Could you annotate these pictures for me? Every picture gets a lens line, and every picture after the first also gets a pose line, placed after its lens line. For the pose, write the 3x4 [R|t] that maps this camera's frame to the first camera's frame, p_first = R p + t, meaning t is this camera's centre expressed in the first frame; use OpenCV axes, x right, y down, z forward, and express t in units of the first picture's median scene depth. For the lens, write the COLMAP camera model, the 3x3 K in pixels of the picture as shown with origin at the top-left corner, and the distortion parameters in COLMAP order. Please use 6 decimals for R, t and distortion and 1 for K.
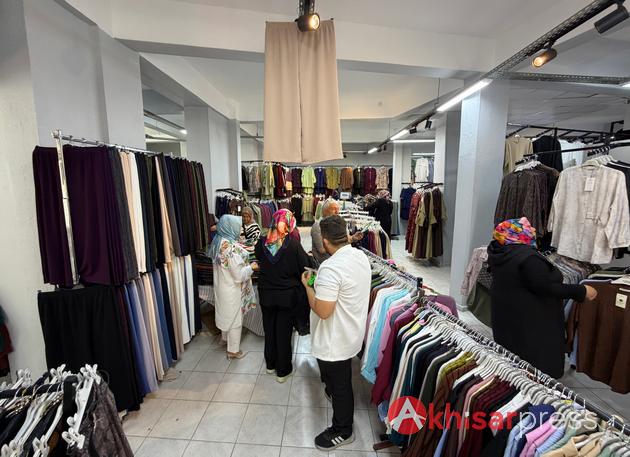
lens RADIAL K [[266.4, 0, 315.0], [0, 266.4, 228.5], [0, 0, 1]] dist [-0.000195, -0.000008]
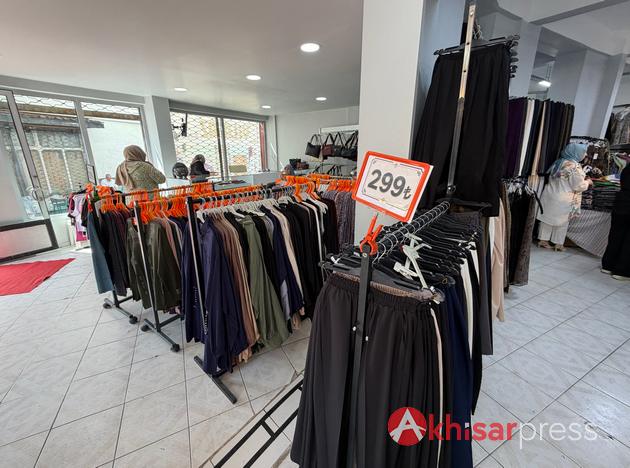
lens RADIAL K [[253.4, 0, 315.0], [0, 253.4, 234.0], [0, 0, 1]] dist [0.000874, 0.000186]
pose [[0.487015, 0.229292, -0.842758, 0.064543], [-0.106914, 0.973318, 0.203030, 0.136640], [0.866825, -0.008776, 0.498535, -0.376930]]
